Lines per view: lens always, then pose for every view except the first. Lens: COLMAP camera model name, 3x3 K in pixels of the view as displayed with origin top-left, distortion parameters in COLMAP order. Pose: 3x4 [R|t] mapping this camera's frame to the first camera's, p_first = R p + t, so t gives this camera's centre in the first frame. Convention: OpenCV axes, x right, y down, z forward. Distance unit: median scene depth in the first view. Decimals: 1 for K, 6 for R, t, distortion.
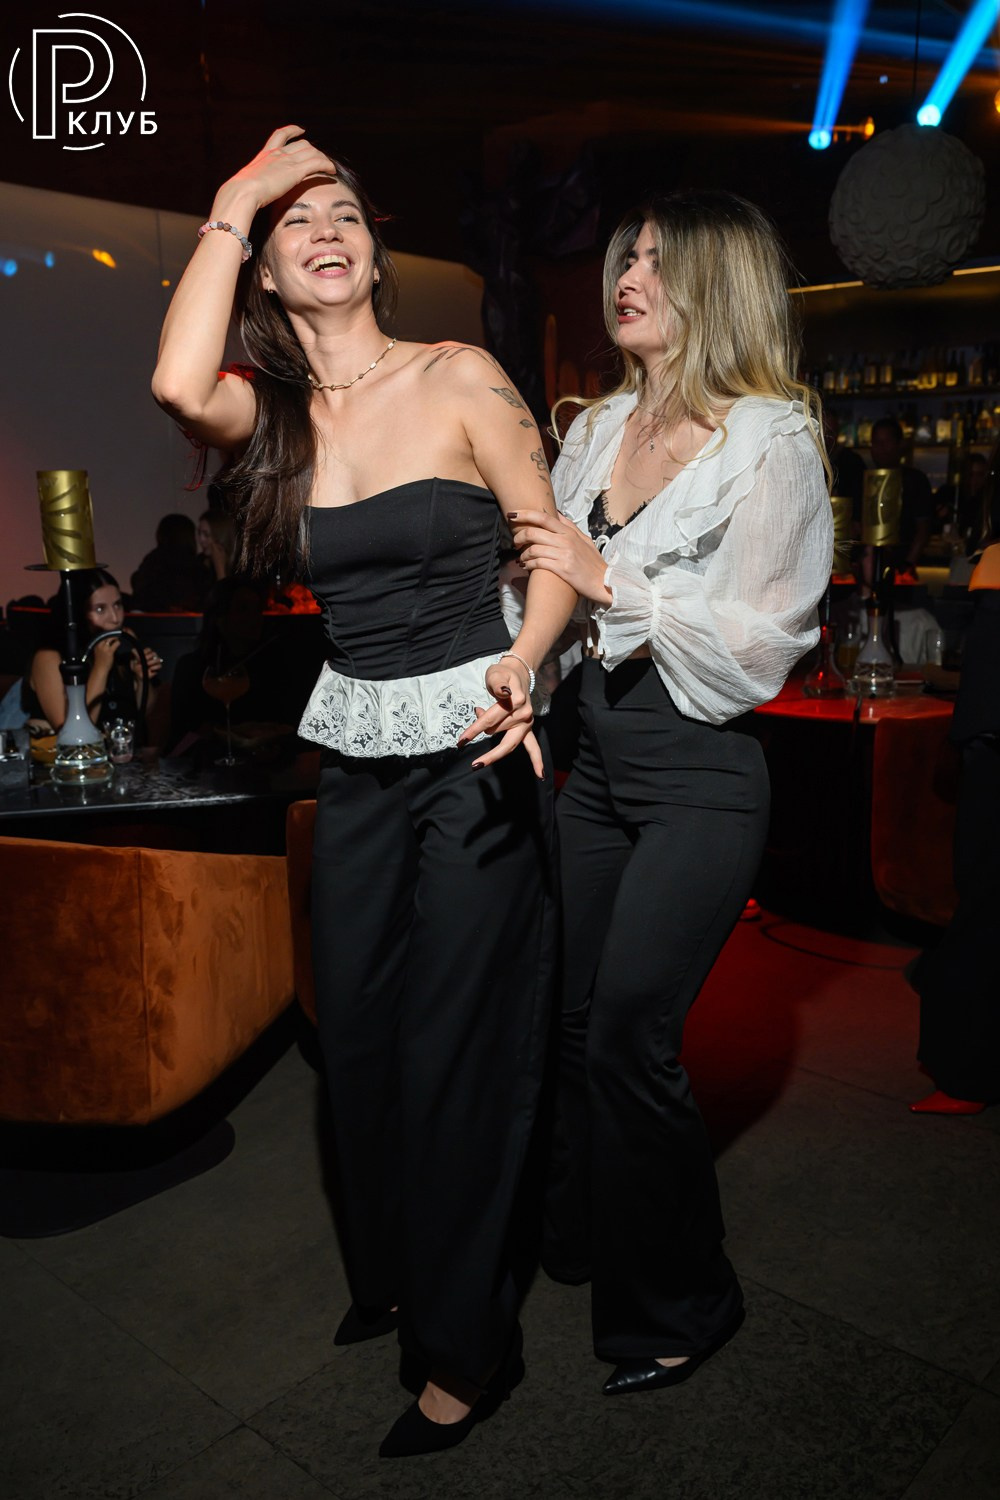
lens RADIAL K [[1315.9, 0, 498.4], [0, 1315.9, 755.6], [0, 0, 1]] dist [0.005847, -0.007559]
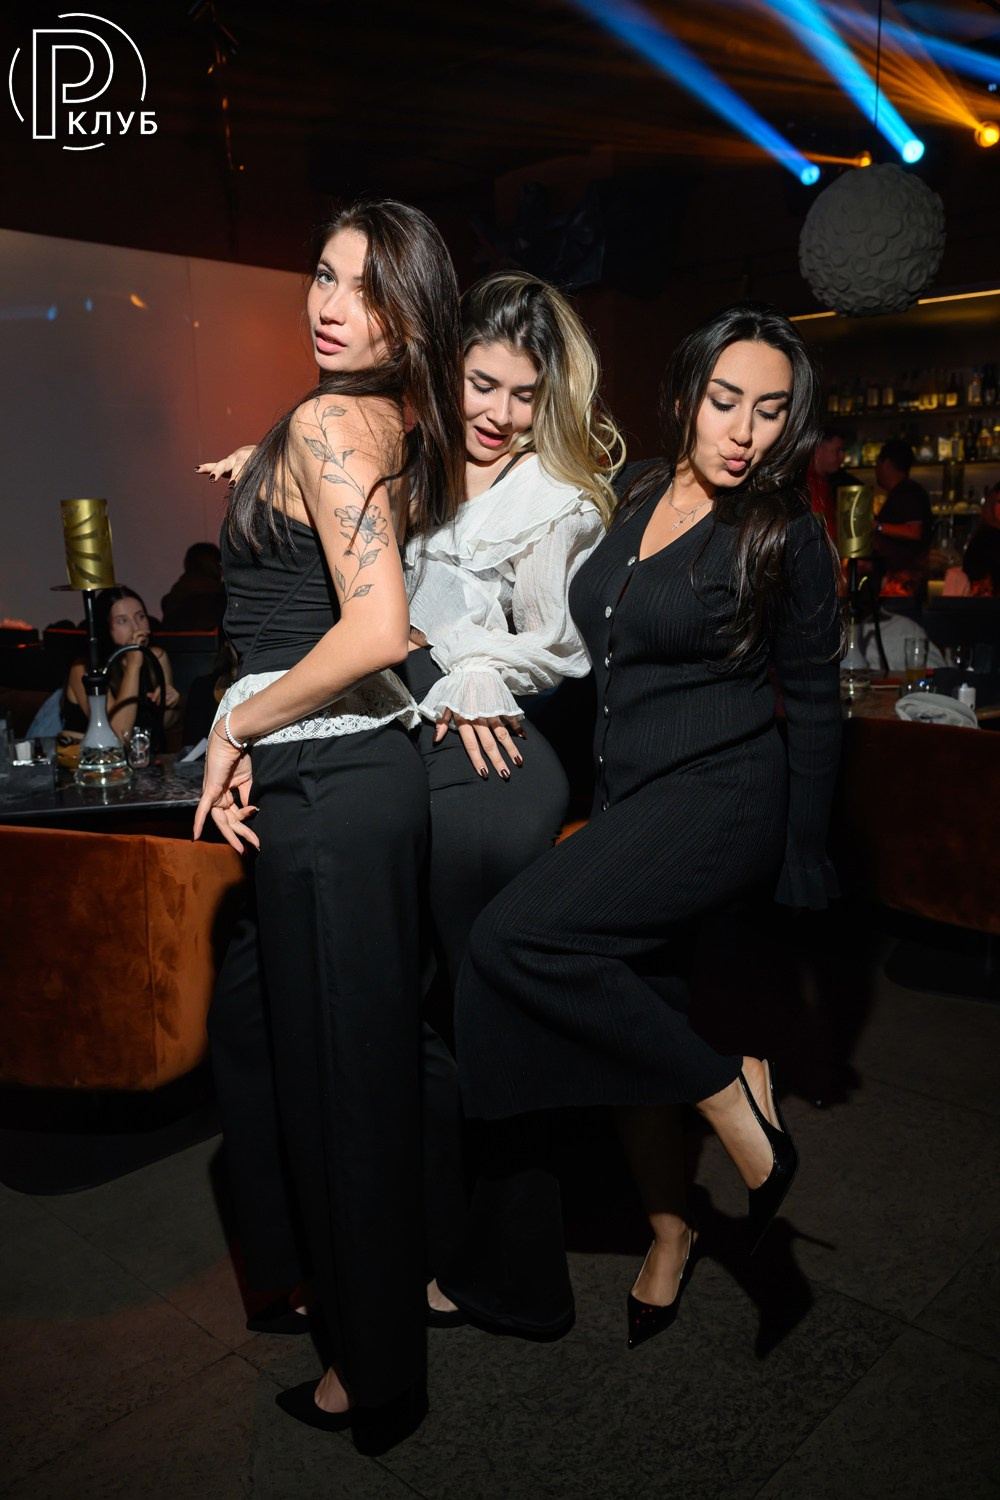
lens RADIAL K [[1315.9, 0, 500.1], [0, 1315.9, 743.3], [0, 0, 1]] dist [0.005847, -0.007559]
pose [[0.999307, -0.010664, -0.035662, 0.062858], [0.009606, 0.999512, -0.029719, 0.027170], [0.035962, 0.029356, 0.998922, -0.092179]]
